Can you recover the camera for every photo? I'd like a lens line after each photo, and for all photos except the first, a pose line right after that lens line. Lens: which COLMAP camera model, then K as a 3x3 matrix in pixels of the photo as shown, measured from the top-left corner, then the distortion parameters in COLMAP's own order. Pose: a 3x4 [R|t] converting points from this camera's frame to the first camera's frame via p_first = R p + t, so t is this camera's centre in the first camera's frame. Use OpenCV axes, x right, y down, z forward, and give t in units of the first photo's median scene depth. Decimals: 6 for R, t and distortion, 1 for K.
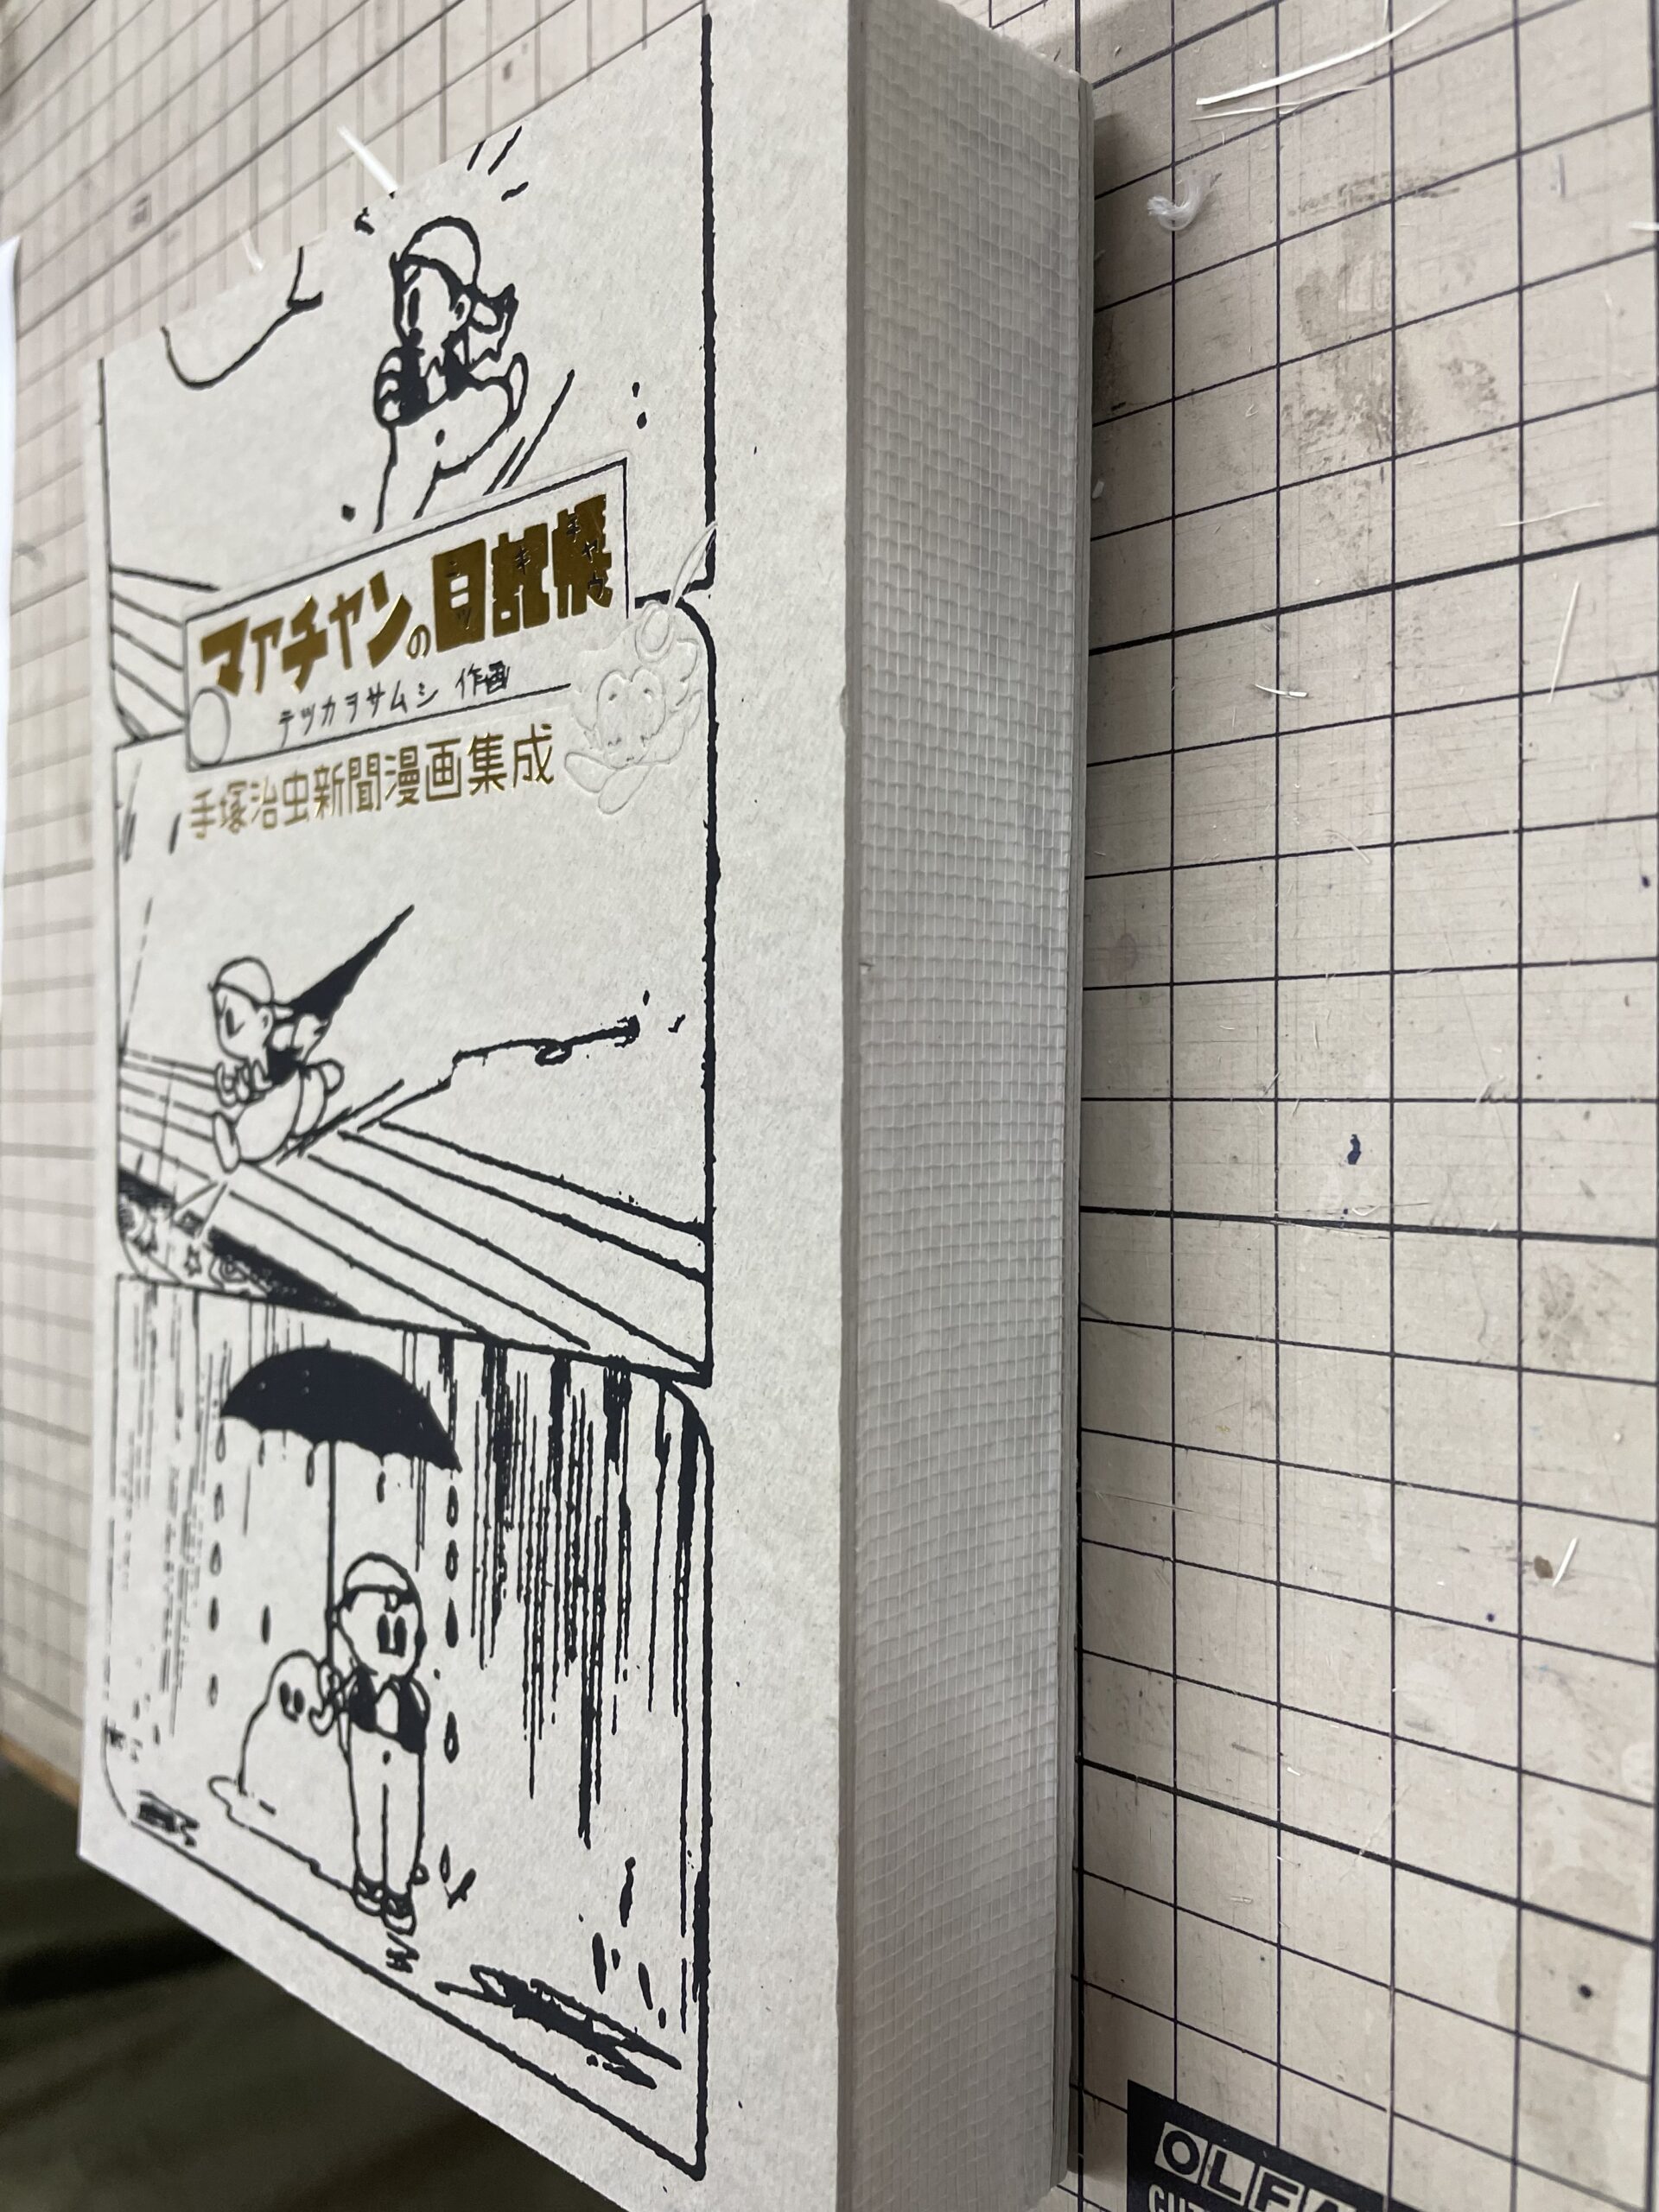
lens RADIAL K [[1691.1, 0, 856.5], [0, 1691.1, 1113.6], [0, 0, 1]] dist [0.095874, -0.178069]
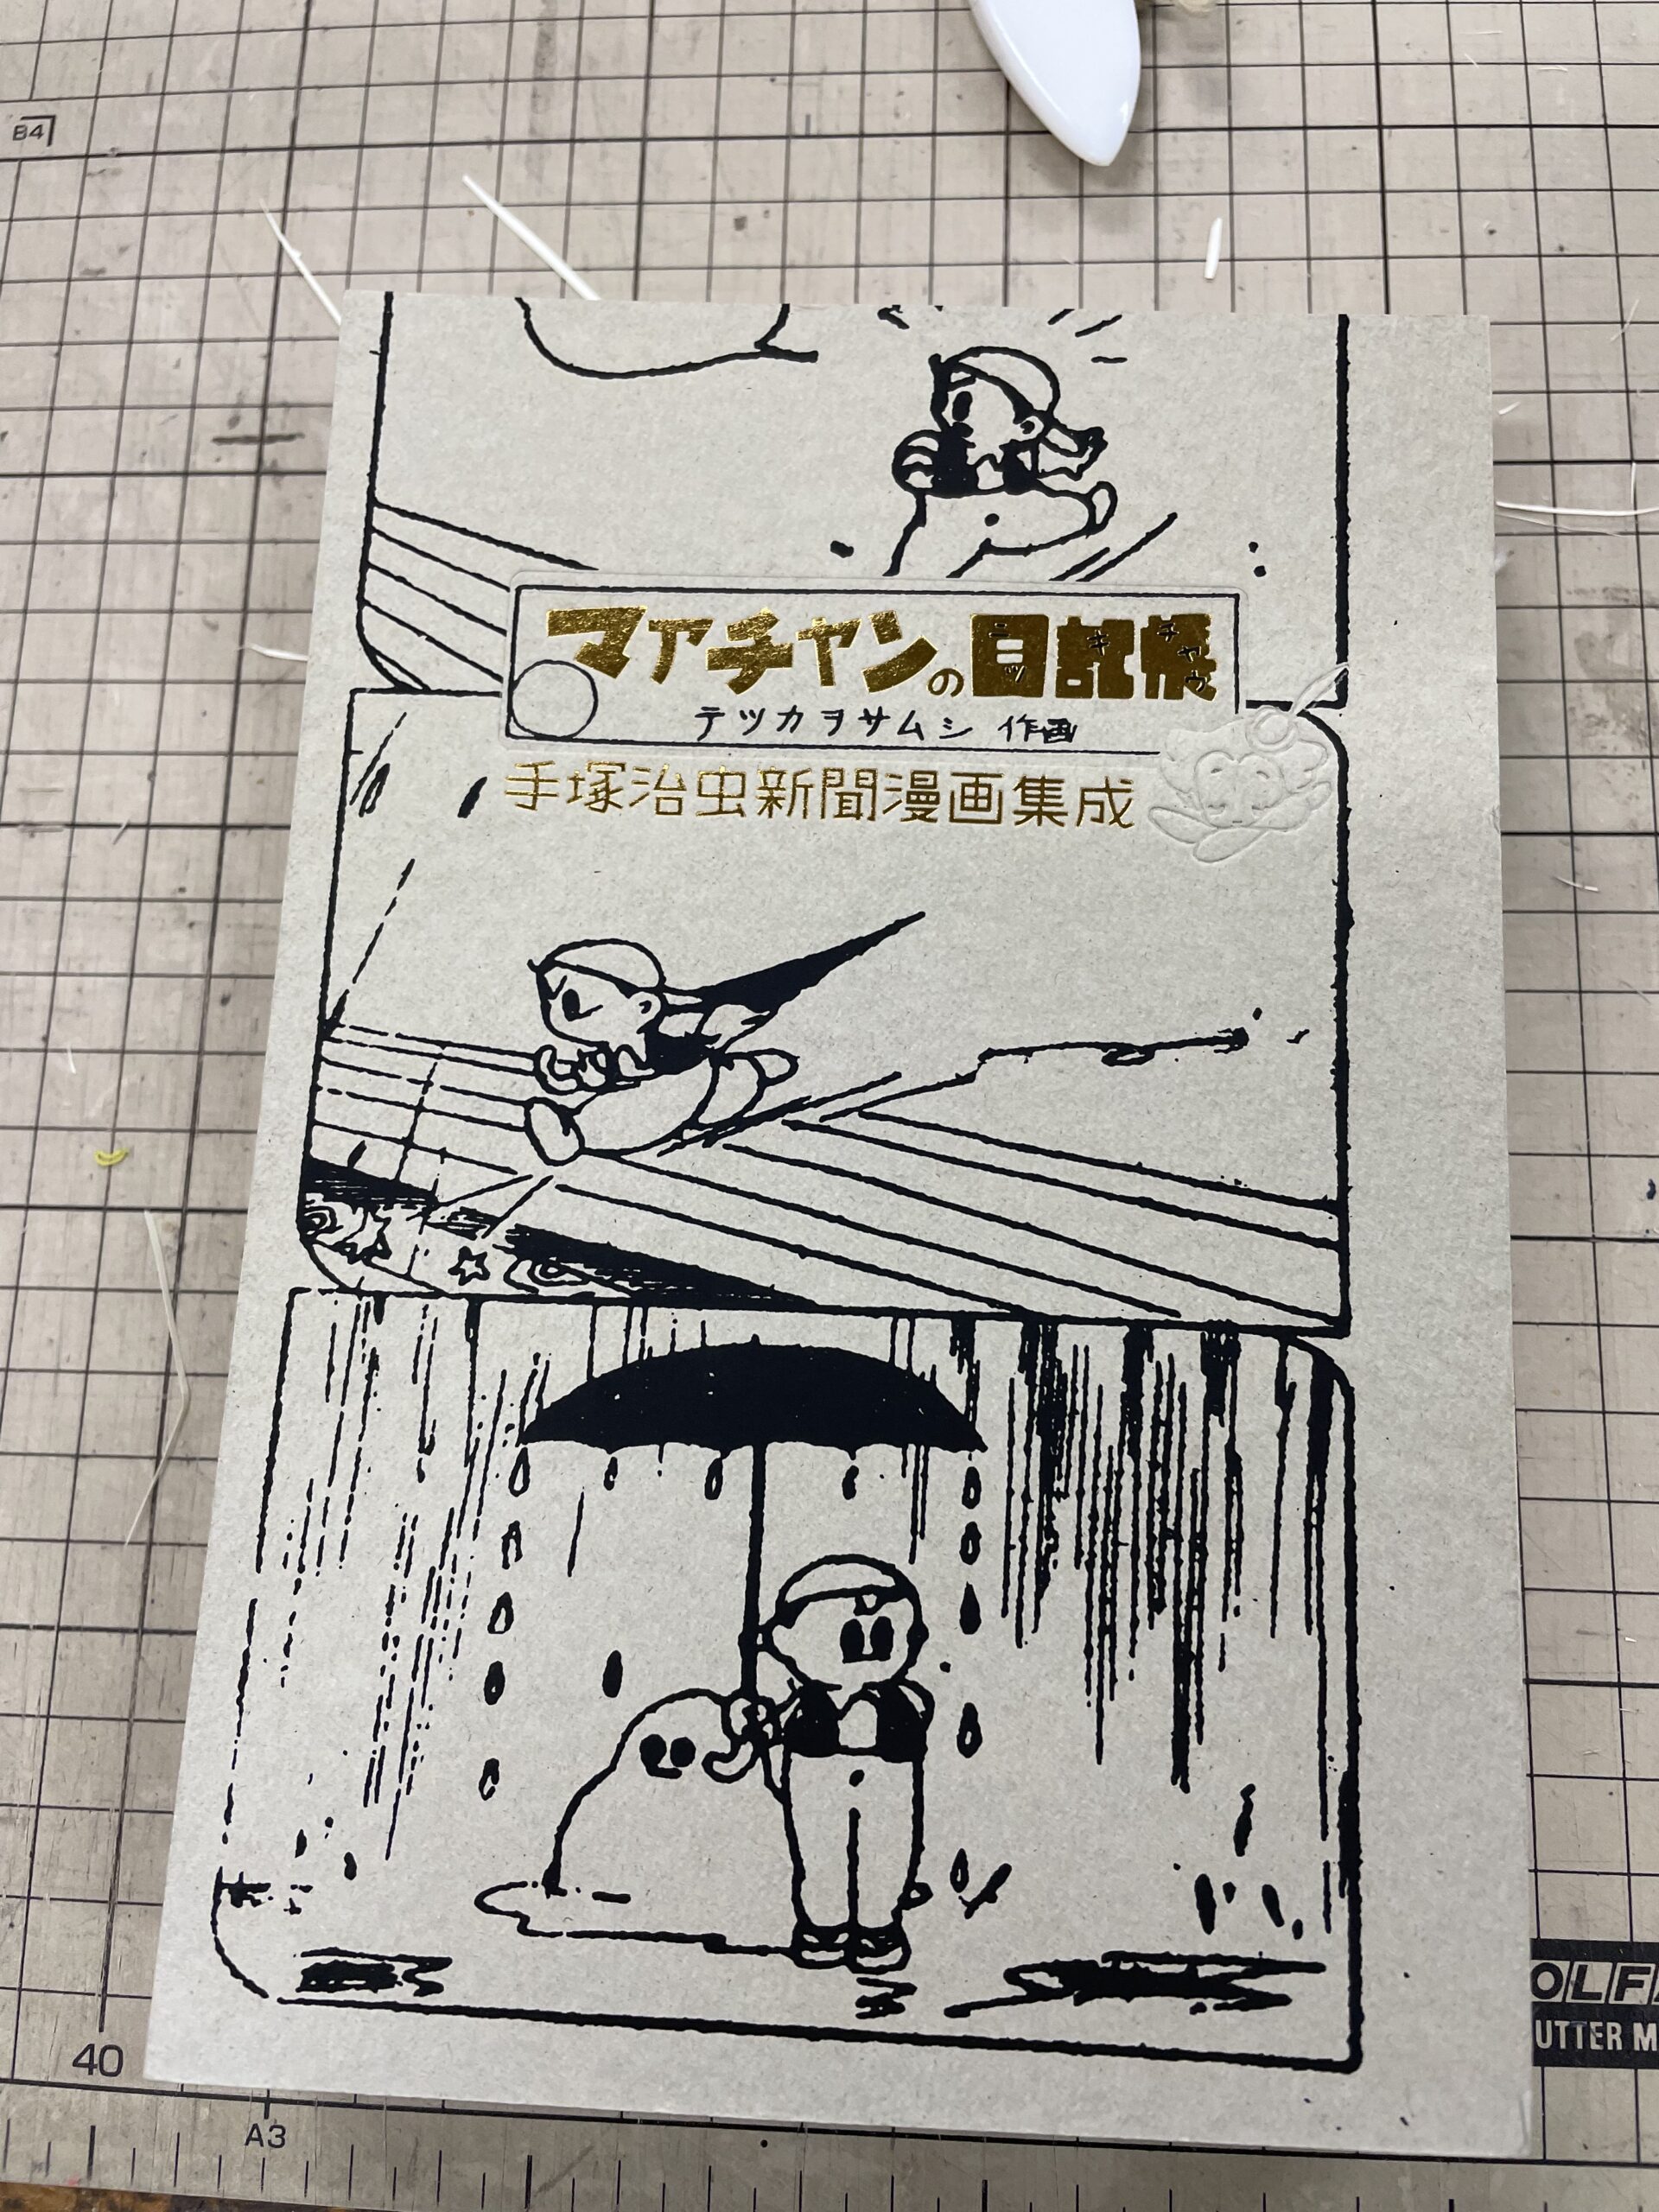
lens RADIAL K [[1691.1, 0, 856.5], [0, 1691.1, 1113.6], [0, 0, 1]] dist [0.095874, -0.178069]
pose [[0.771375, 0.142214, 0.620286, -0.949105], [-0.020994, 0.979866, -0.198548, 0.215346], [-0.636034, 0.140133, 0.758830, 0.250306]]
